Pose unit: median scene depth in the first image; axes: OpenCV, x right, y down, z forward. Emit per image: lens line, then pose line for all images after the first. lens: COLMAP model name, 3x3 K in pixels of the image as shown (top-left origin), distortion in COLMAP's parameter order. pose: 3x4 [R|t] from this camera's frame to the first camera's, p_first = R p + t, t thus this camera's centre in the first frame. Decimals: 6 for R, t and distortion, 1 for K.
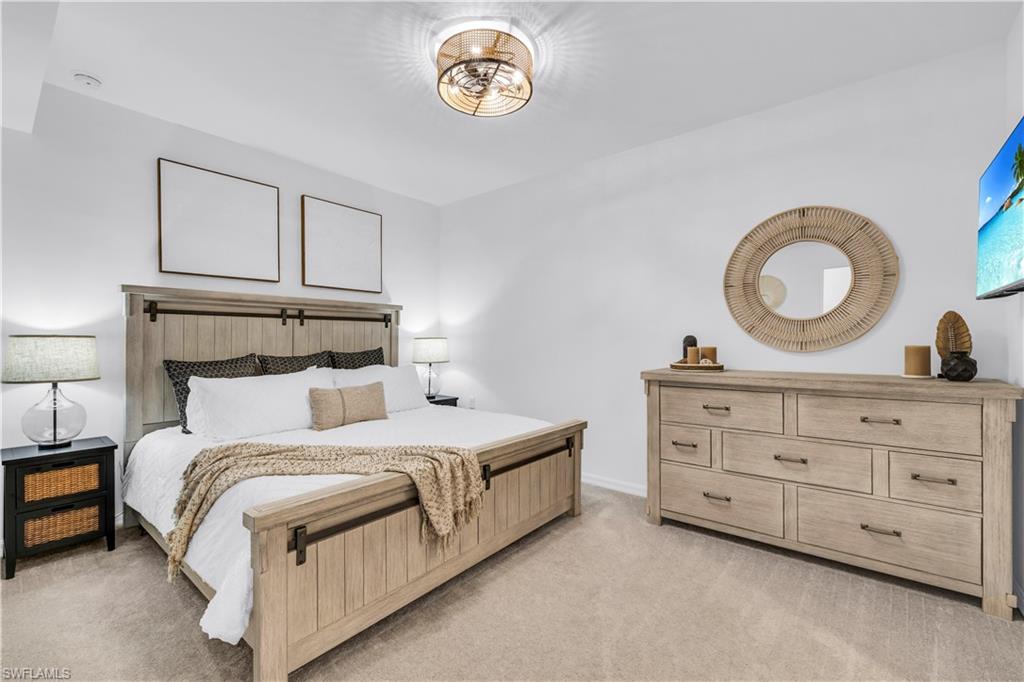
lens RADIAL K [[434.2, 0, 514.2], [0, 434.2, 341.3], [0, 0, 1]] dist [-0.005196, -0.000501]
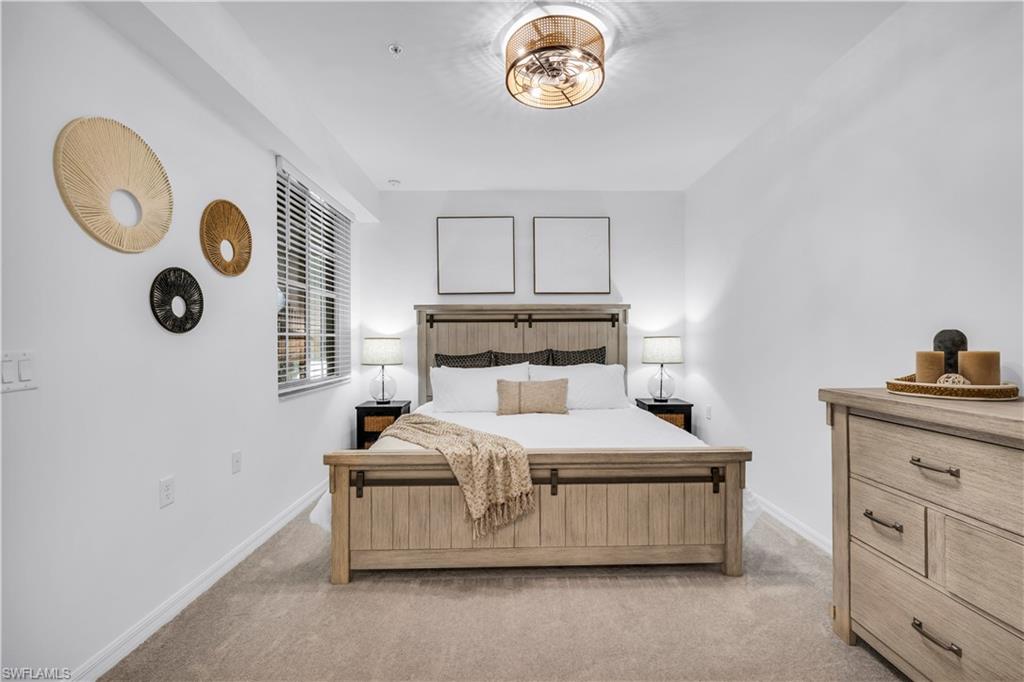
lens RADIAL K [[434.2, 0, 514.6], [0, 434.2, 341.2], [0, 0, 1]] dist [-0.005196, -0.000501]
pose [[0.641896, 0.000019, -0.766791, 0.495481], [0.002790, 0.999993, 0.002360, -0.002409], [0.766786, -0.003654, 0.641892, 0.251151]]
